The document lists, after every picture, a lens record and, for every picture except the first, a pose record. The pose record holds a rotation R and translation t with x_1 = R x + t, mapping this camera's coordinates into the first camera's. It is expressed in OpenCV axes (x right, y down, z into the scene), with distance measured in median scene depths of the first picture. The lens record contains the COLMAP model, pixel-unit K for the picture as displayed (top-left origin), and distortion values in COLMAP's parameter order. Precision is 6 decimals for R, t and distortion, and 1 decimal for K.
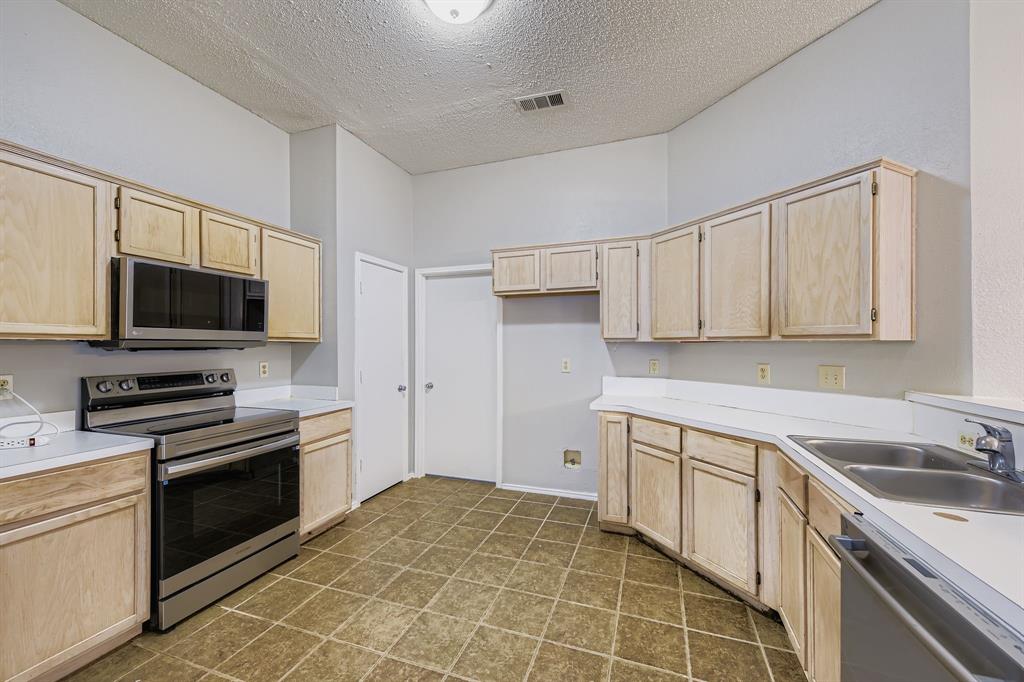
lens RADIAL K [[407.6, 0, 506.0], [0, 407.6, 342.2], [0, 0, 1]] dist [0.015643, -0.002665]
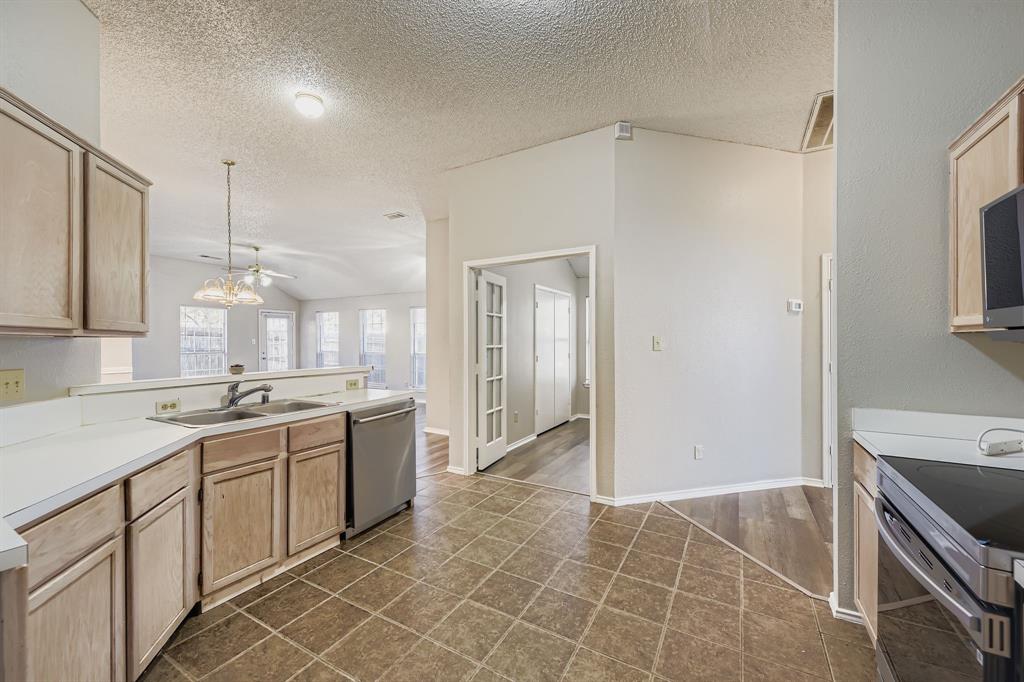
lens RADIAL K [[407.6, 0, 505.6], [0, 407.6, 339.8], [0, 0, 1]] dist [0.015643, -0.002665]
pose [[-0.984401, 0.003563, 0.175903, -0.201795], [0.001839, 0.999949, -0.009963, 0.010732], [-0.175929, -0.009485, -0.984357, 1.381173]]
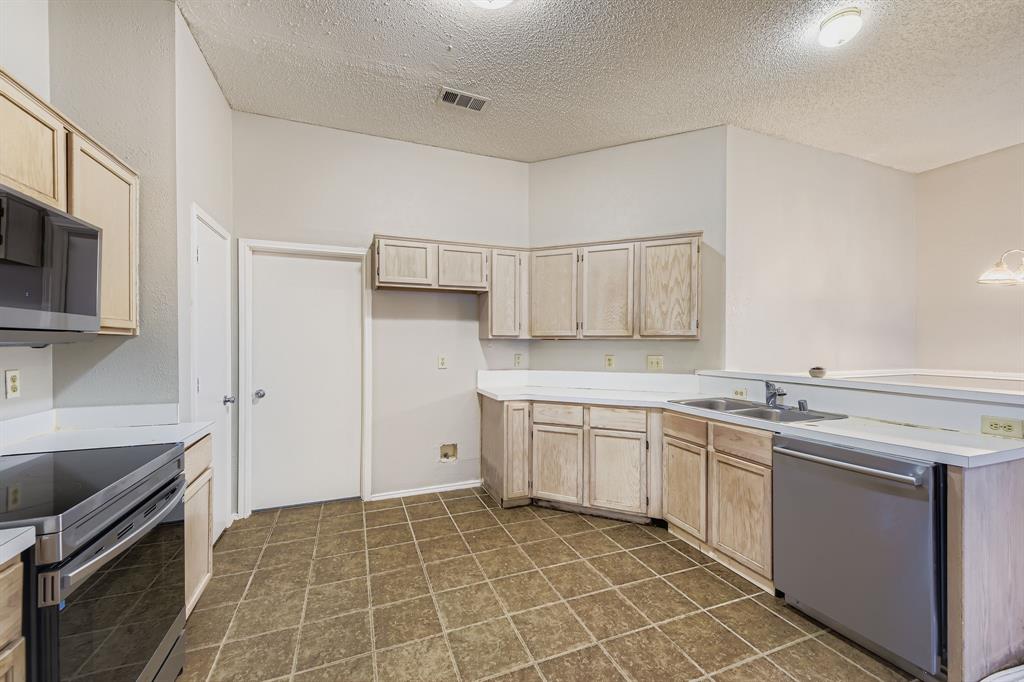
lens RADIAL K [[407.6, 0, 512.0], [0, 407.6, 342.3], [0, 0, 1]] dist [0.015643, -0.002665]
pose [[0.749955, 0.002755, 0.661483, -0.547254], [-0.007782, 0.999959, 0.004658, 0.003900], [-0.661443, -0.008641, 0.749946, 0.178148]]
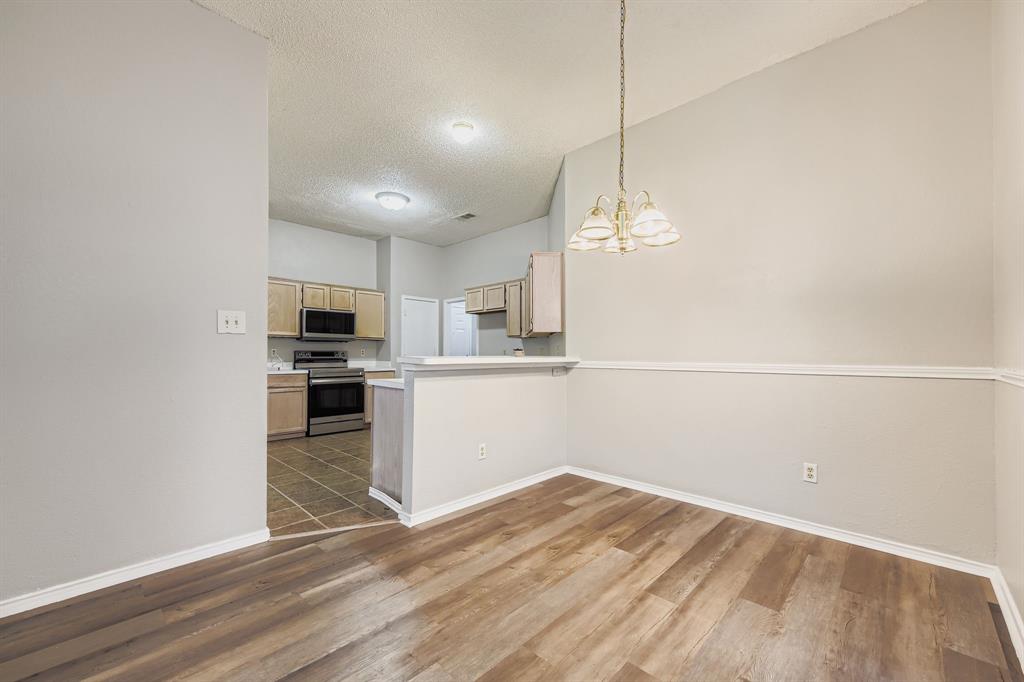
lens RADIAL K [[407.6, 0, 517.4], [0, 407.6, 348.4], [0, 0, 1]] dist [0.015643, -0.002665]
pose [[0.915915, -0.004642, -0.401345, 1.254632], [0.001503, 0.999966, -0.008134, 0.077225], [0.401369, 0.006847, 0.915891, -0.804707]]
